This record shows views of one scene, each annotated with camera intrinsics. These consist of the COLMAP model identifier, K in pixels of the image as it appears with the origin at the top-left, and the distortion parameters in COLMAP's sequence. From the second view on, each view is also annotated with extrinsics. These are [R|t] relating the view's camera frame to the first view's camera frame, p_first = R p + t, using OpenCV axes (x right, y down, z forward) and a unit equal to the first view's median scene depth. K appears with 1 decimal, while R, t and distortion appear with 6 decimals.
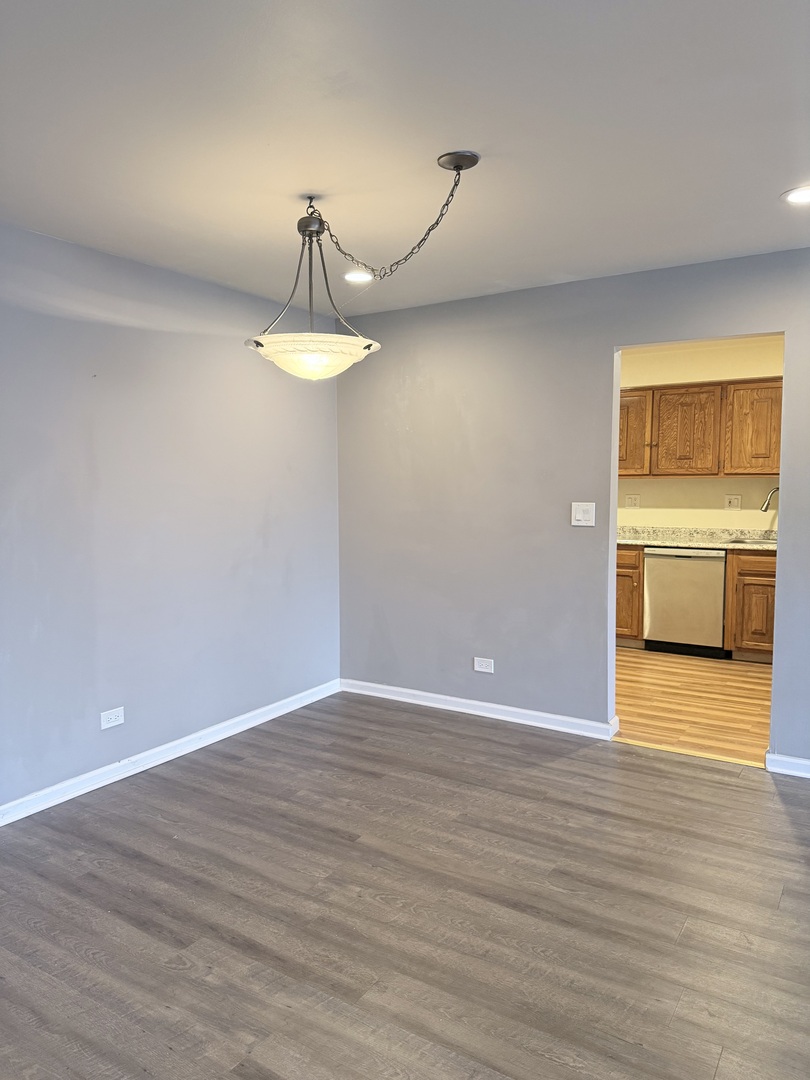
lens RADIAL K [[755.6, 0, 397.4], [0, 755.6, 541.4], [0, 0, 1]] dist [0.042849, -0.045671]
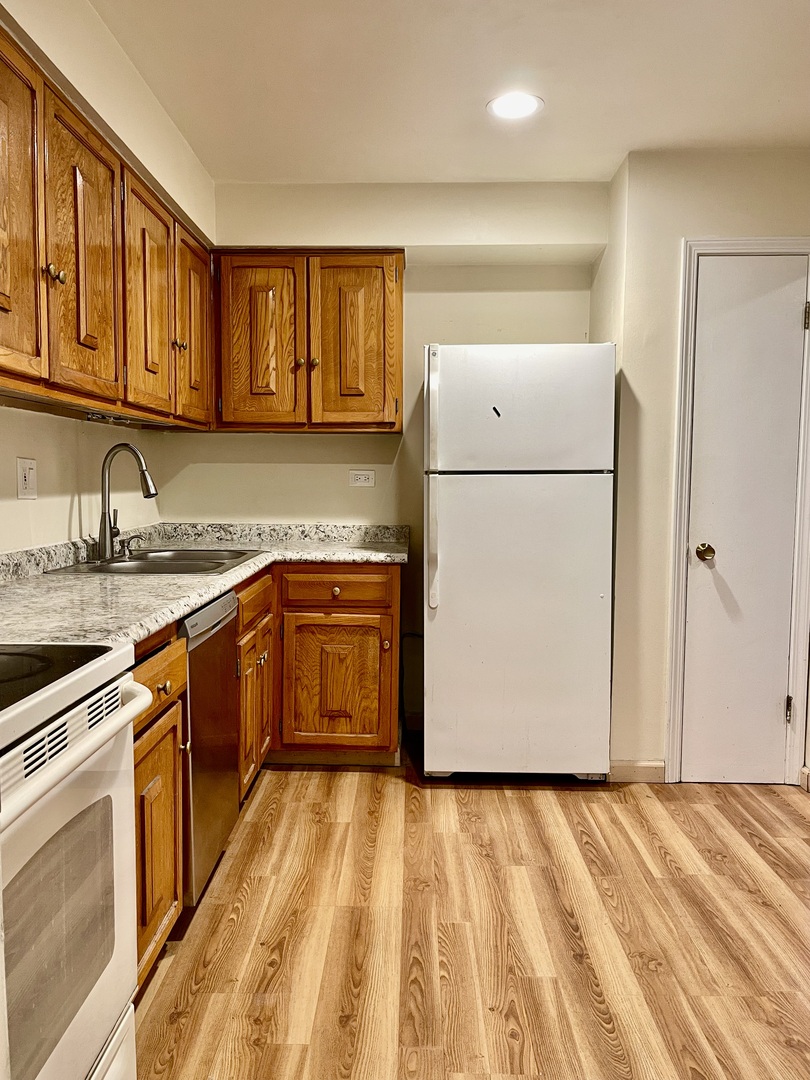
lens RADIAL K [[872.7, 0, 403.5], [0, 872.7, 529.4], [0, 0, 1]] dist [0.030547, -0.025829]
pose [[-0.521262, -0.051533, 0.851839, -0.029060], [0.060975, 0.993375, 0.097407, -0.060375], [-0.851215, 0.102716, -0.514667, 1.118953]]
